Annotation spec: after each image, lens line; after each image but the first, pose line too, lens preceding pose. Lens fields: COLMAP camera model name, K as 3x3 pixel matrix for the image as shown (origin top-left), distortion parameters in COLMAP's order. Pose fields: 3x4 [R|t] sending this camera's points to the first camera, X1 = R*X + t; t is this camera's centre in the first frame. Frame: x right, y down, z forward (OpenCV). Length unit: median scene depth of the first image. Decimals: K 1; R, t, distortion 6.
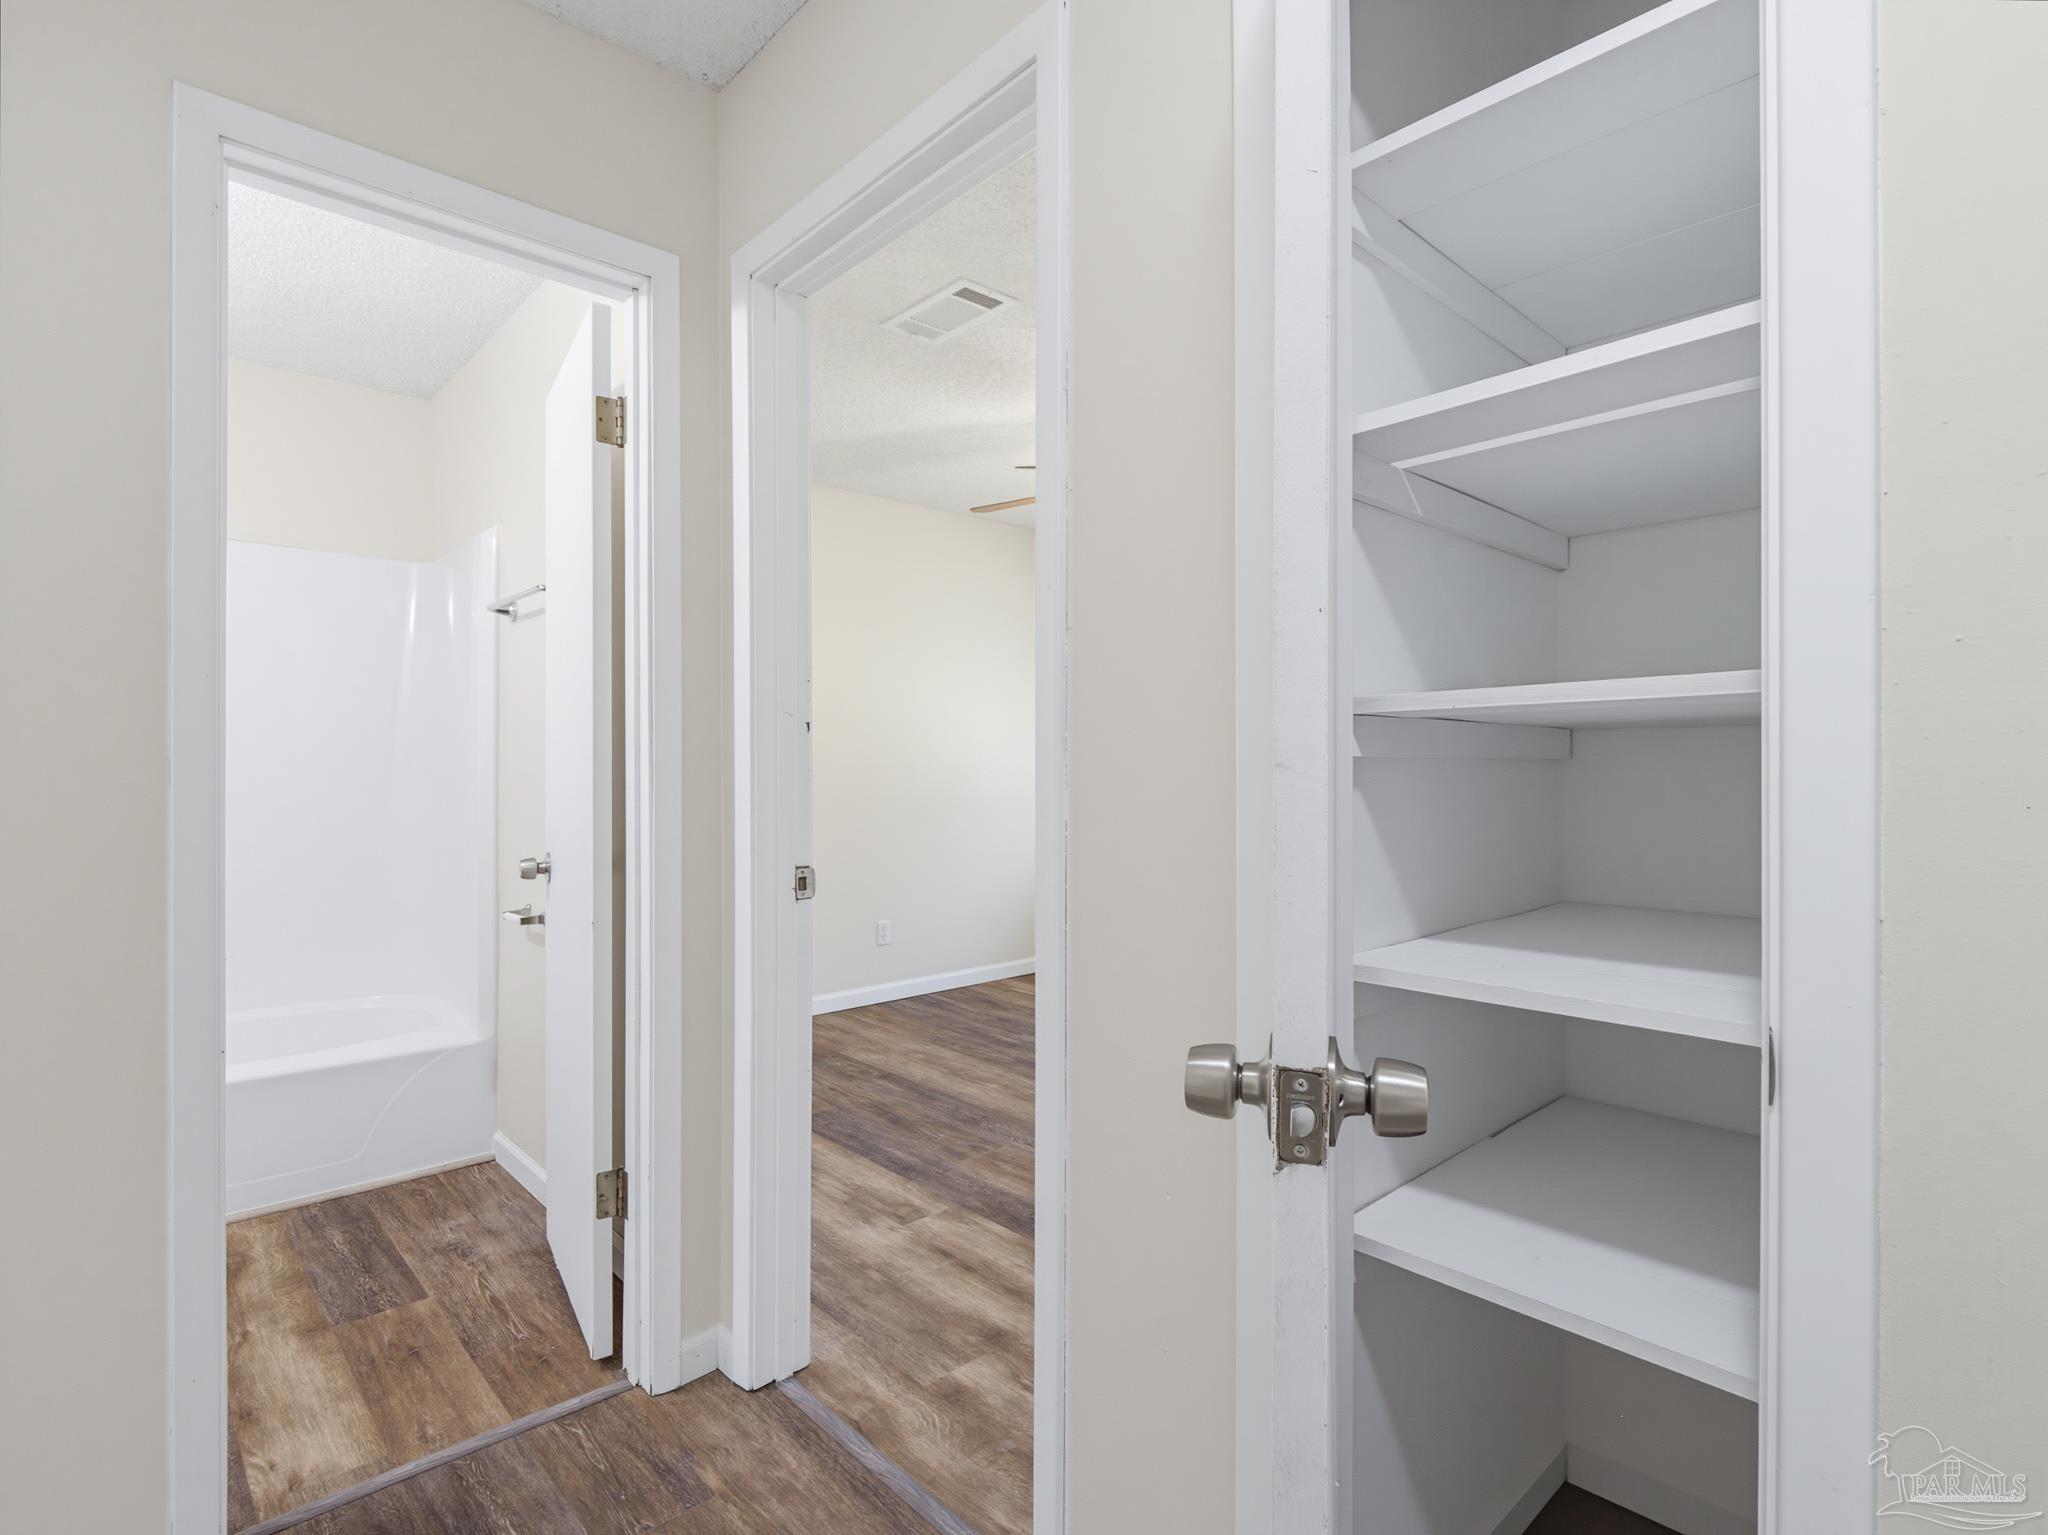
lens RADIAL K [[1012.3, 0, 1012.0], [0, 1012.3, 749.6], [0, 0, 1]] dist [0.004066, -0.005831]
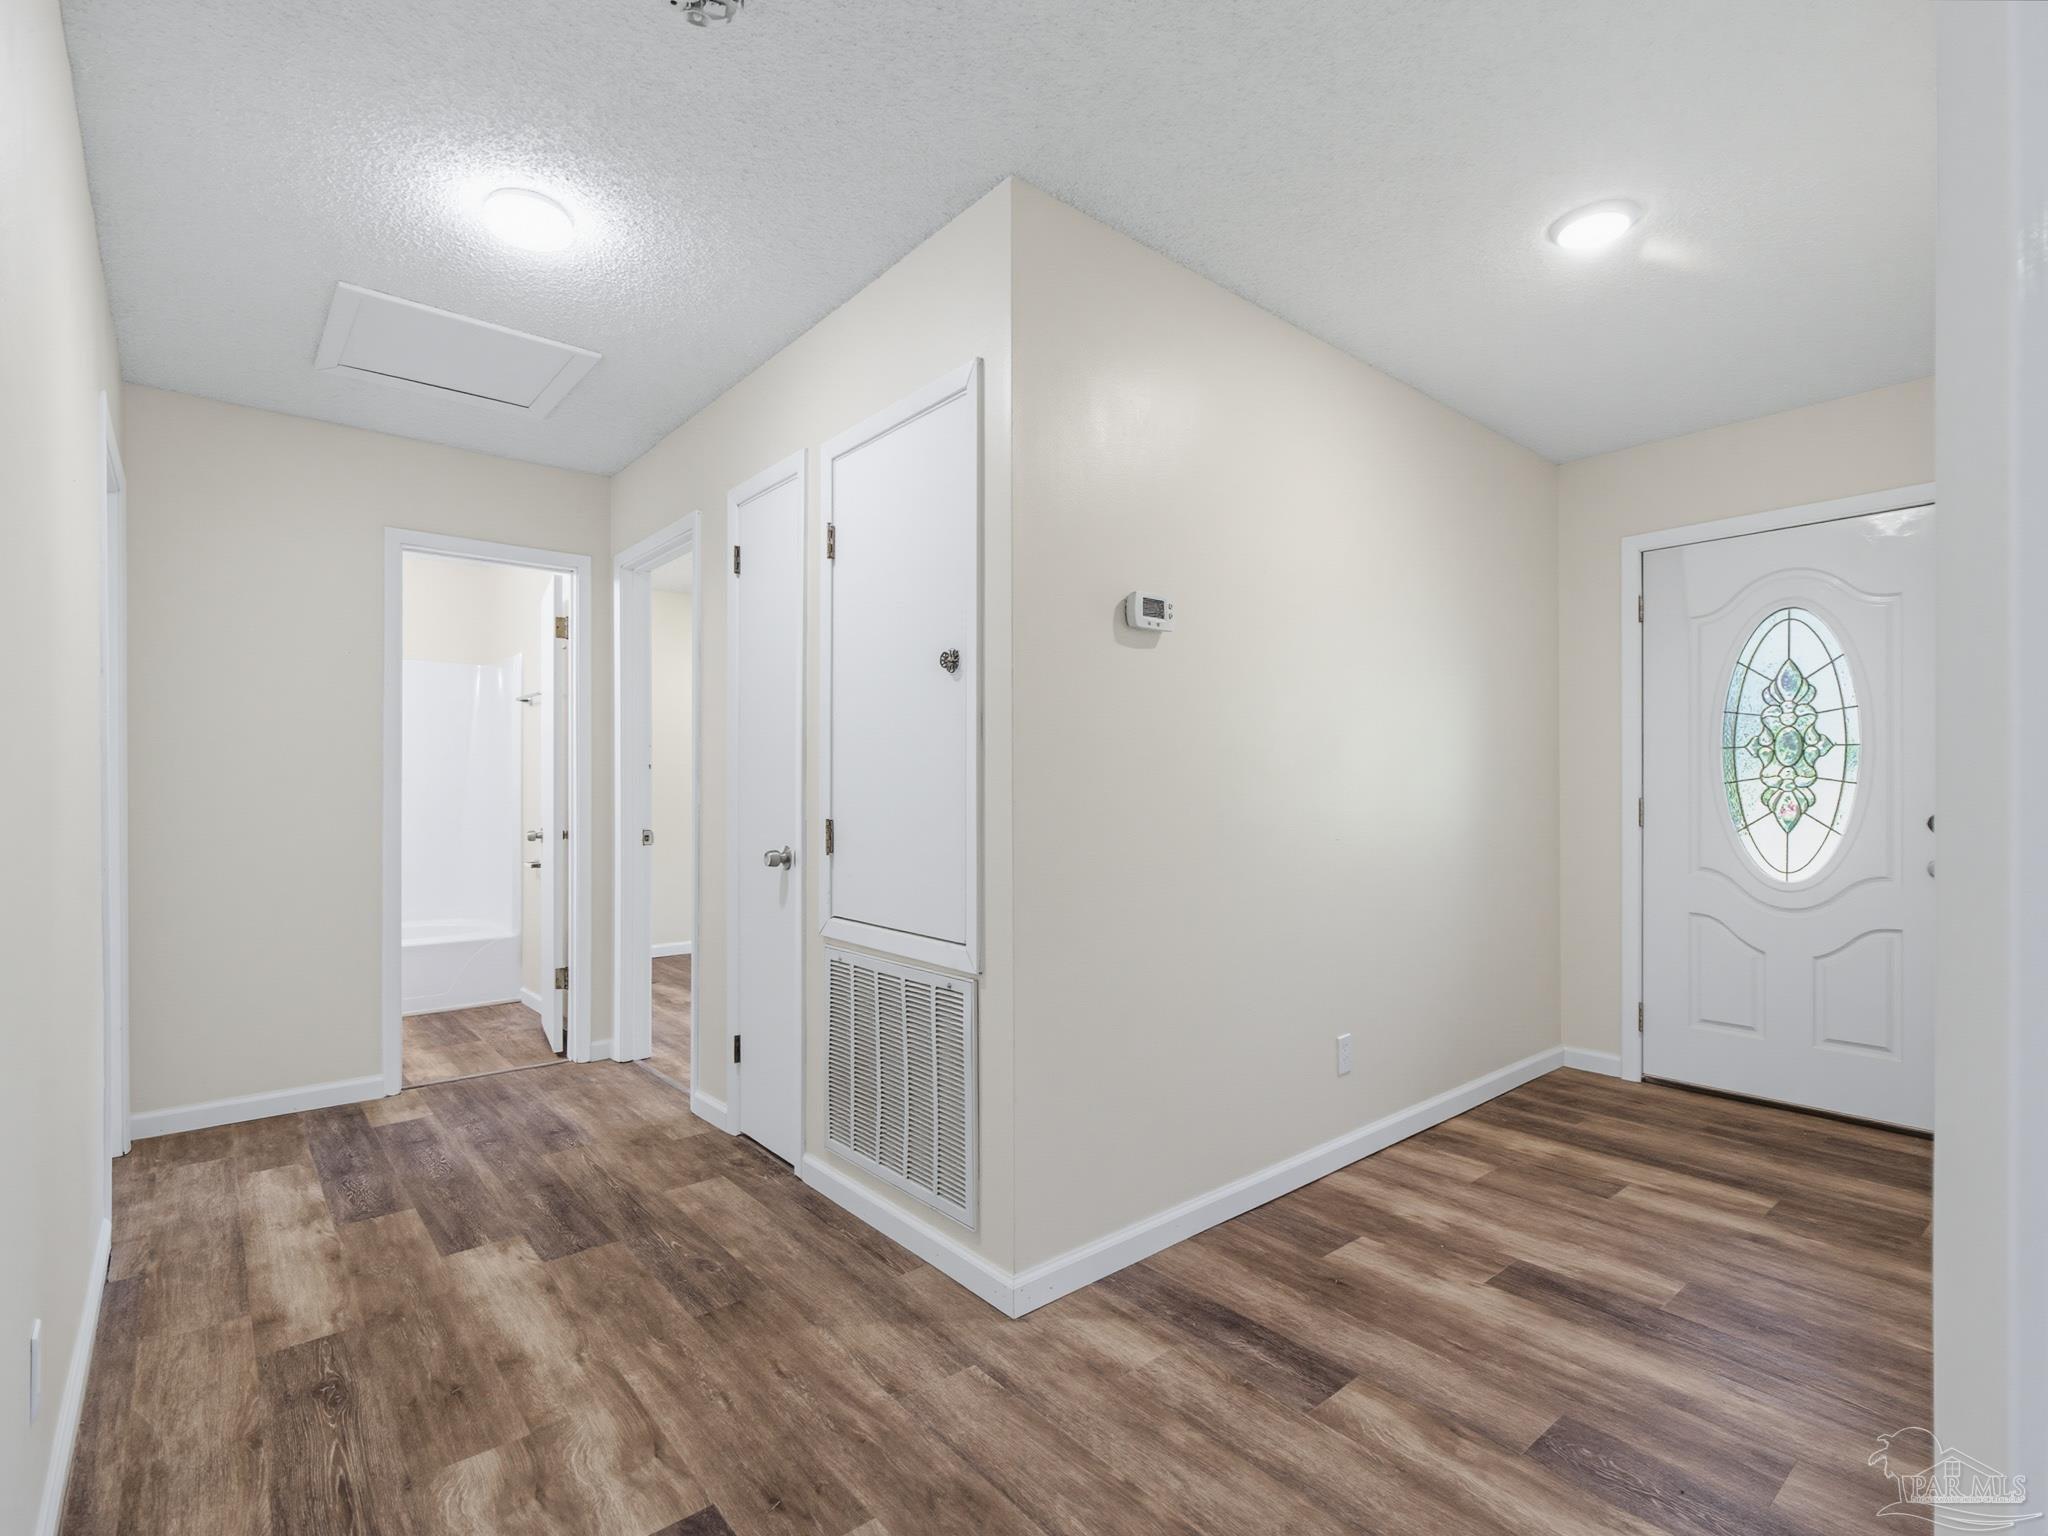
lens RADIAL K [[989.2, 0, 1010.7], [0, 989.2, 764.8], [0, 0, 1]] dist [-0.000700, -0.001142]
pose [[0.998883, -0.003777, -0.047095, 0.685903], [0.003454, 0.999970, -0.006935, -0.008484], [0.047120, 0.006765, 0.998866, -1.112619]]
